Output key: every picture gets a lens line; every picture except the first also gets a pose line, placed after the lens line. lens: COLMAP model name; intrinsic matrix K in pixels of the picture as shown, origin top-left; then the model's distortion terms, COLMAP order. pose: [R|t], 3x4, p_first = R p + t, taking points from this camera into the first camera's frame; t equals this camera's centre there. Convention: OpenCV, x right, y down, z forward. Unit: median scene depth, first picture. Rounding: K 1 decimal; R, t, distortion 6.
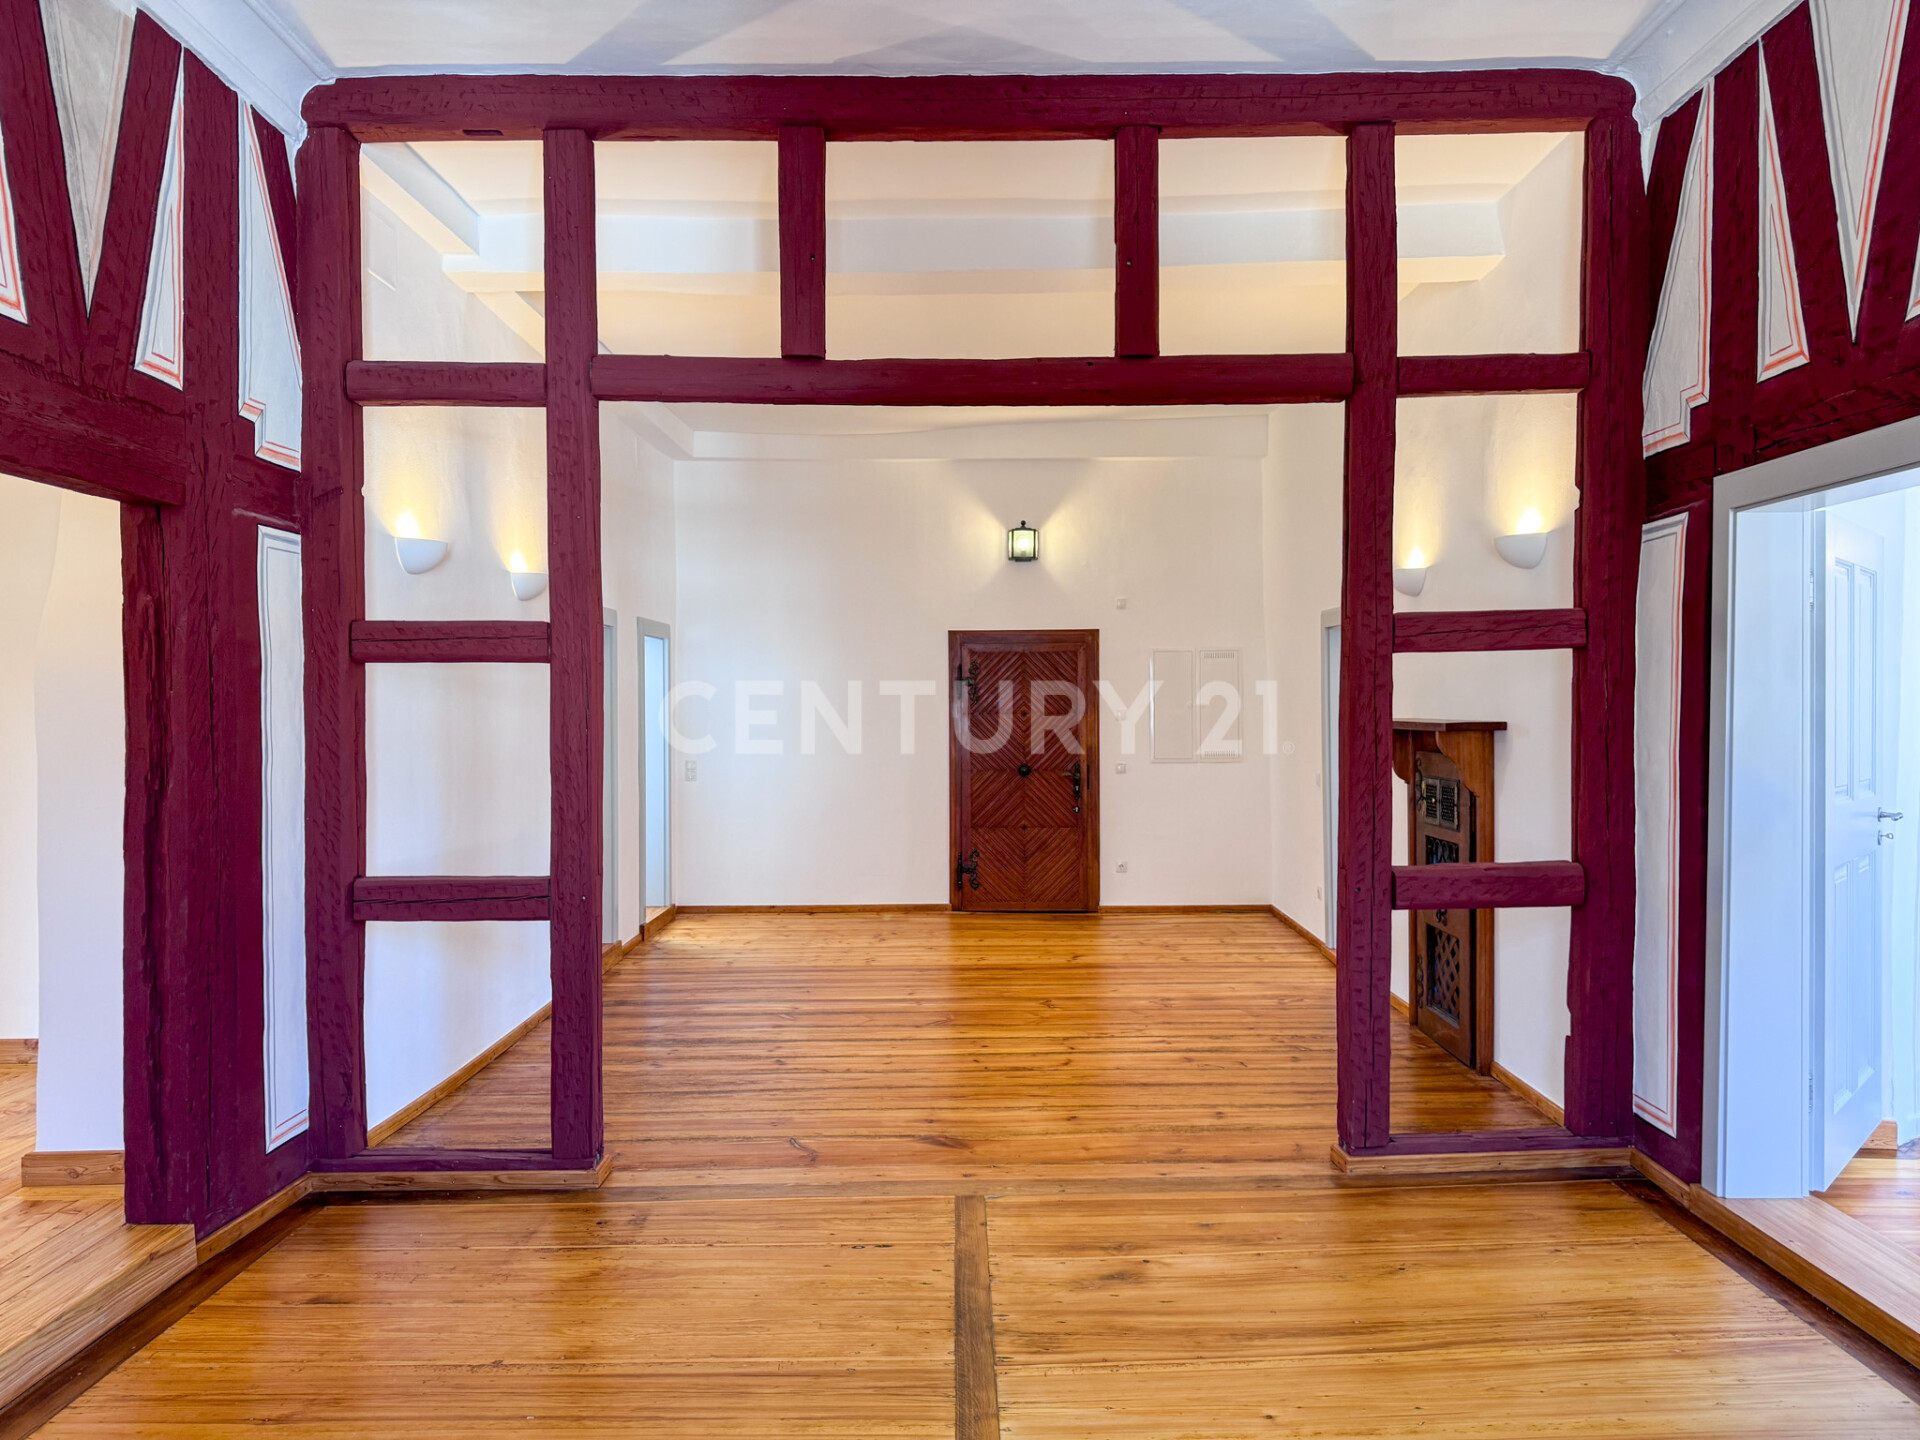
lens RADIAL K [[1314.8, 0, 963.5], [0, 1314.8, 729.6], [0, 0, 1]] dist [0.005074, -0.006333]
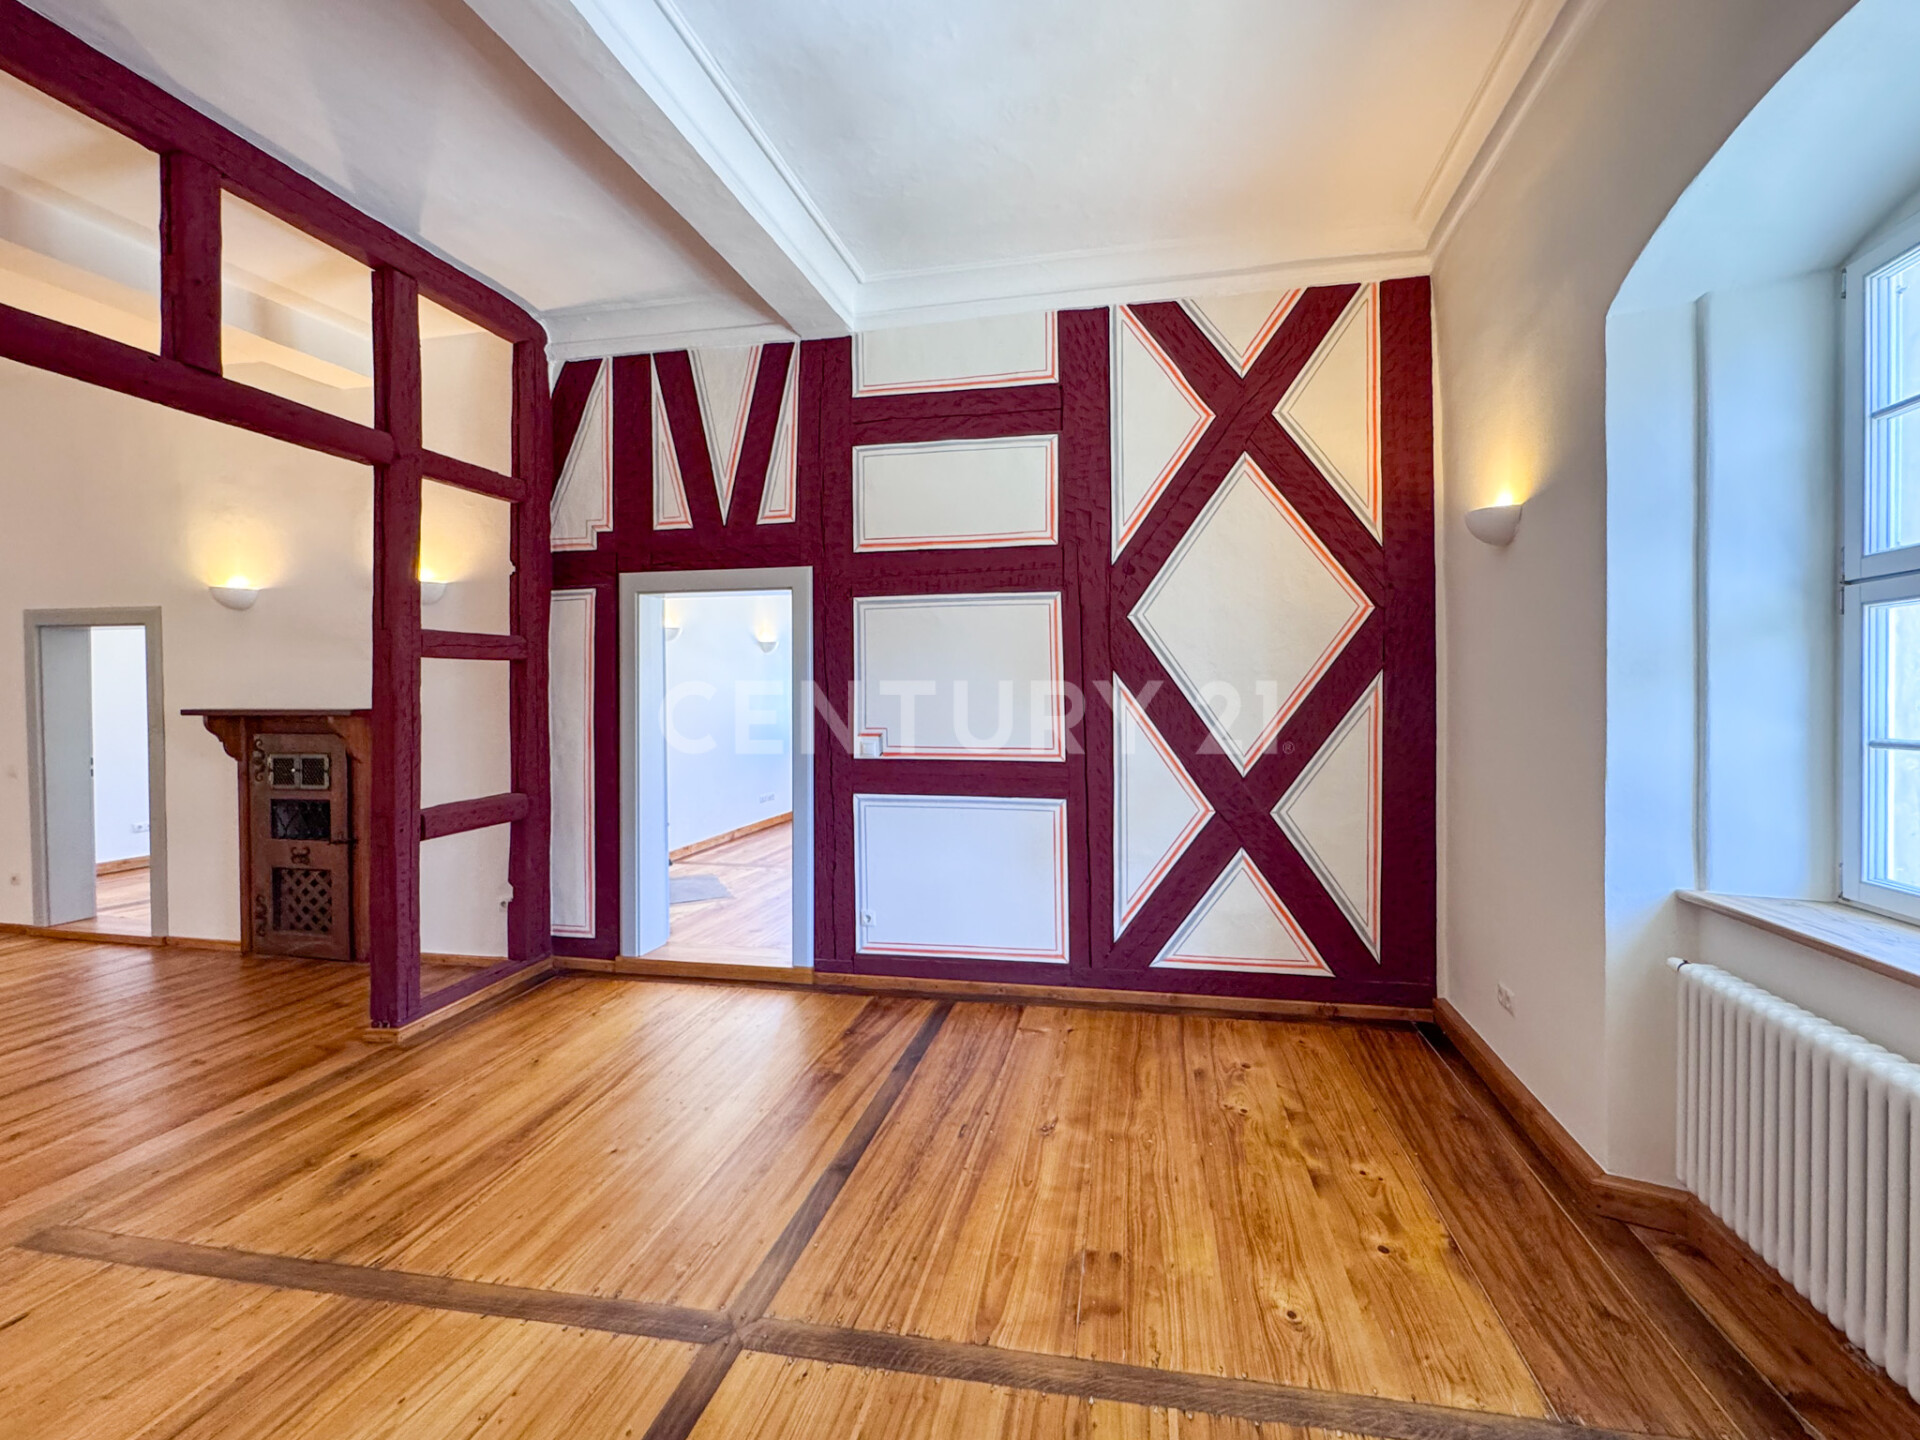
lens RADIAL K [[795.9, 0, 971.7], [0, 795.9, 712.0], [0, 0, 1]] dist [-0.001973, 0.001322]
pose [[0.213892, -0.011325, 0.976792, -0.385556], [0.021934, 0.999736, 0.006788, 0.007187], [-0.976611, 0.019973, 0.214084, 0.250894]]
